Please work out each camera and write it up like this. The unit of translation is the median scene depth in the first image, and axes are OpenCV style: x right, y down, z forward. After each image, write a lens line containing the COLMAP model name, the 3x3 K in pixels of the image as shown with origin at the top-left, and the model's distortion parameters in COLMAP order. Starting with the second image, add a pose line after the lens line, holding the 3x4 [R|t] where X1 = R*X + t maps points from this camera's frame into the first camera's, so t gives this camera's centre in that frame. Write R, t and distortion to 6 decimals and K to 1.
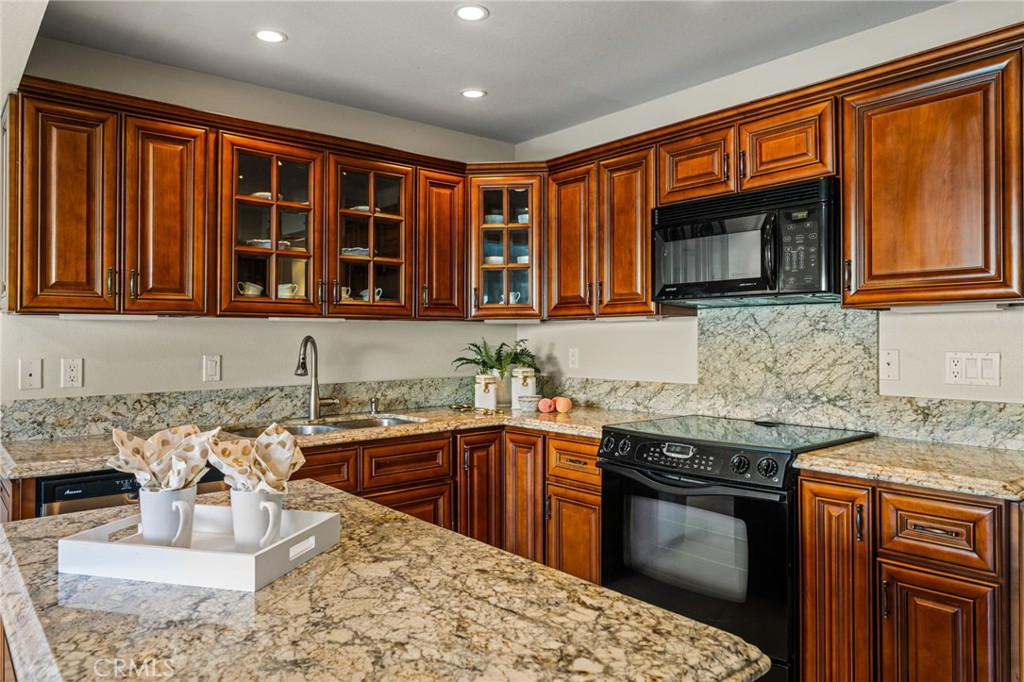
lens RADIAL K [[685.7, 0, 509.8], [0, 685.7, 333.3], [0, 0, 1]] dist [0.001057, 0.000755]
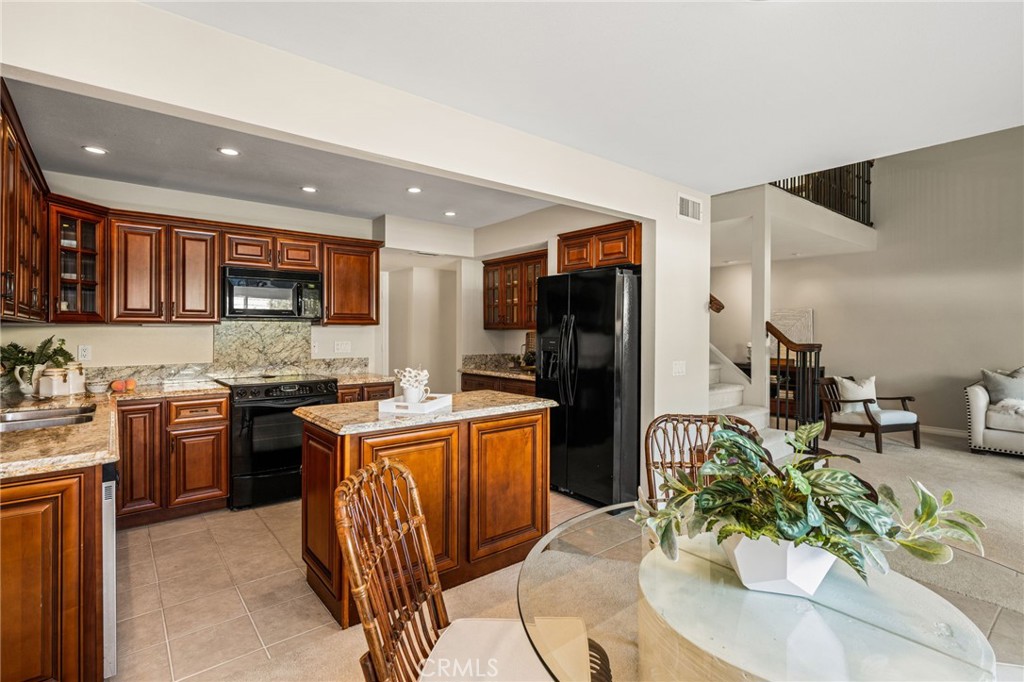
lens RADIAL K [[488.9, 0, 507.8], [0, 488.9, 331.5], [0, 0, 1]] dist [0.004004, 0.000476]
pose [[0.023124, 0.003537, 0.999726, -1.089648], [-0.004777, 0.999983, -0.003427, -0.007011], [-0.999721, -0.004697, 0.023140, 0.218484]]
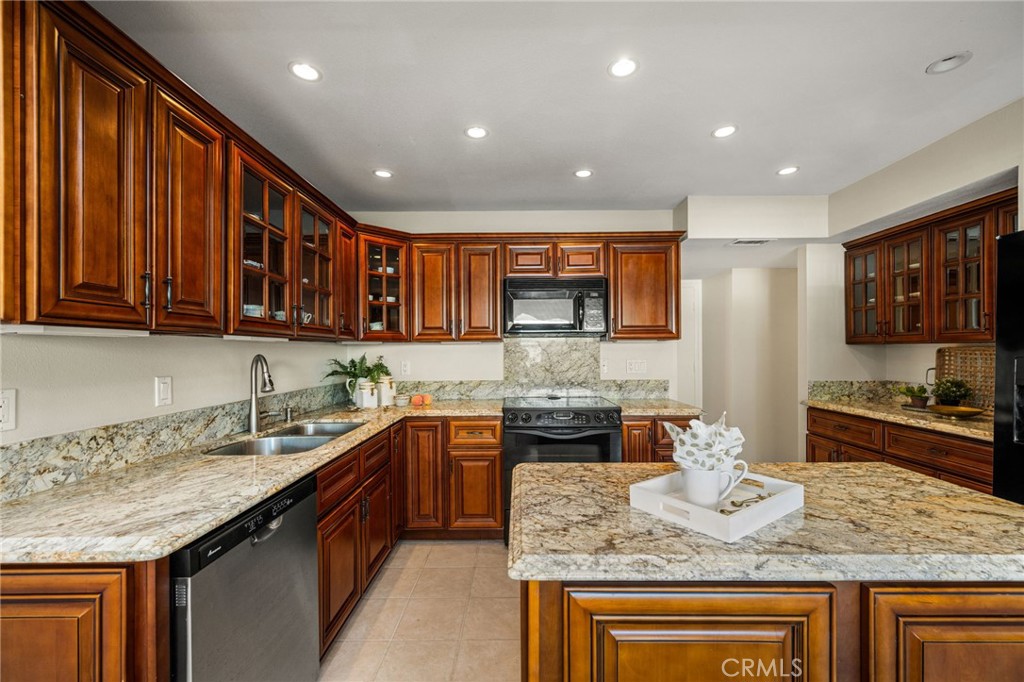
lens RADIAL K [[417.3, 0, 515.6], [0, 417.3, 348.6], [0, 0, 1]] dist [0.000432, -0.000016]
pose [[0.651571, 0.003533, 0.758579, -0.573377], [-0.001459, 0.999993, -0.003404, -0.004035], [-0.758586, 0.001111, 0.651572, 0.303055]]
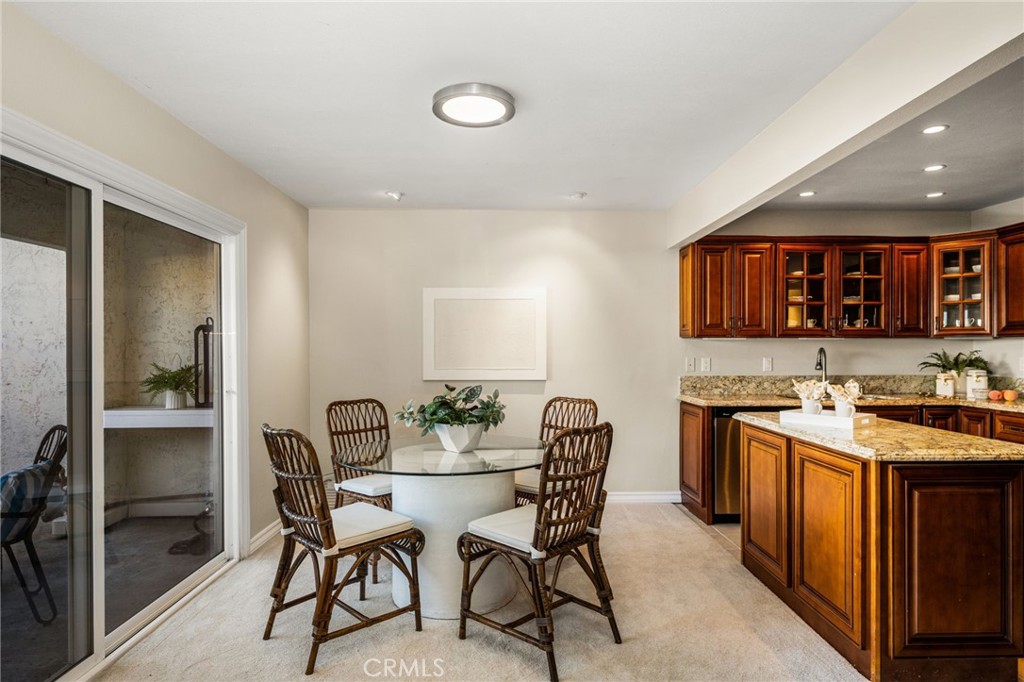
lens RADIAL K [[582.7, 0, 517.0], [0, 582.7, 343.9], [0, 0, 1]] dist [-0.003017, -0.000046]
pose [[0.781473, -0.000497, -0.623938, 0.034144], [0.000907, 1.000000, 0.000340, -0.007974], [0.623938, -0.000832, 0.781473, -0.736286]]
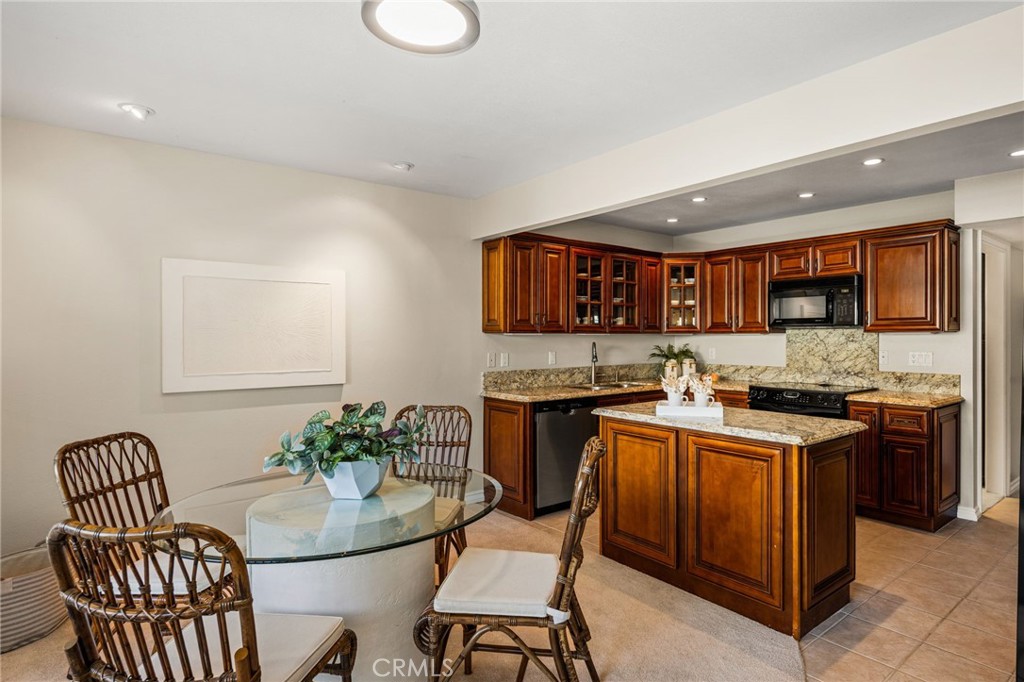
lens RADIAL K [[556.6, 0, 555.5], [0, 556.6, 334.8], [0, 0, 1]] dist [-0.000757, -0.000246]
pose [[0.999984, 0.004010, 0.003867, -0.450480], [-0.004023, 0.999986, 0.003396, -0.025064], [-0.003853, -0.003411, 0.999987, -0.694786]]
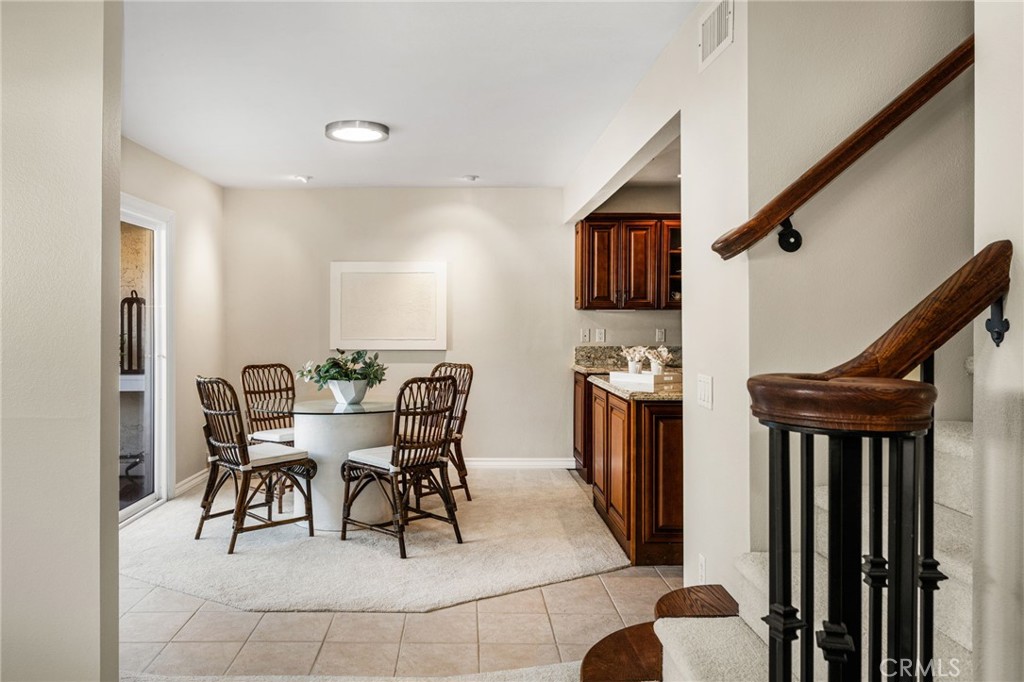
lens RADIAL K [[780.0, 0, 451.8], [0, 780.0, 296.6], [0, 0, 1]] dist [0.003698, 0.000374]
pose [[0.753991, -0.013669, -0.656743, 0.615930], [0.000651, 0.999799, -0.020062, -0.016601], [0.656885, 0.014699, 0.753848, -1.142382]]
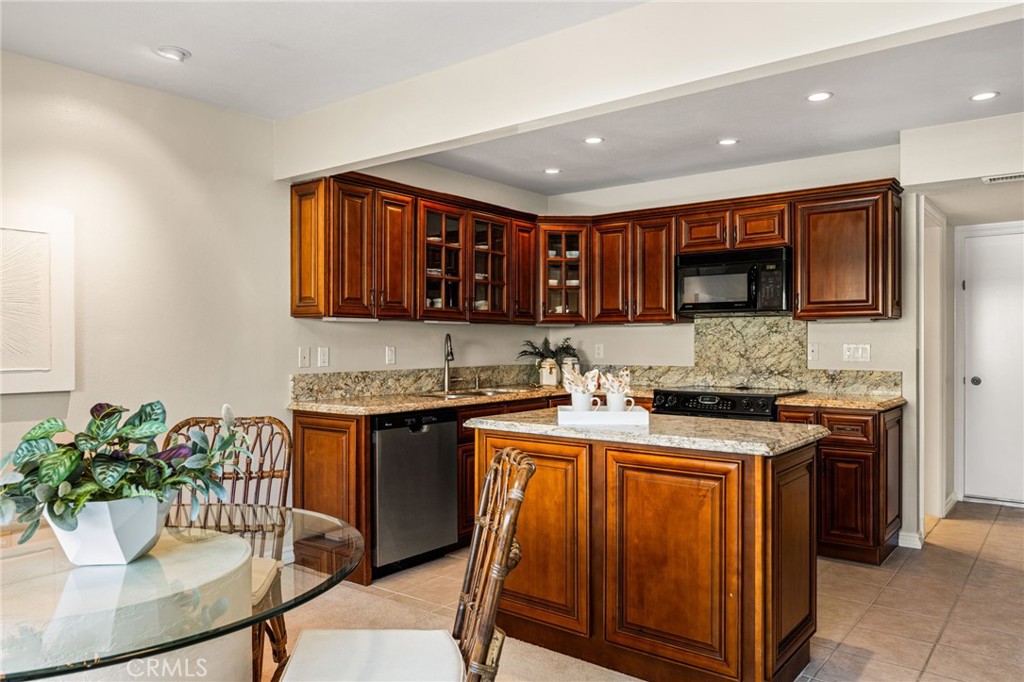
lens RADIAL K [[724.0, 0, 515.5], [0, 724.0, 342.1], [0, 0, 1]] dist [-0.002036, 0.000473]
pose [[0.977694, 0.004292, 0.209991, -0.519638], [-0.005369, 0.999975, 0.004560, 0.014888], [-0.209966, -0.005586, 0.977693, -0.584648]]
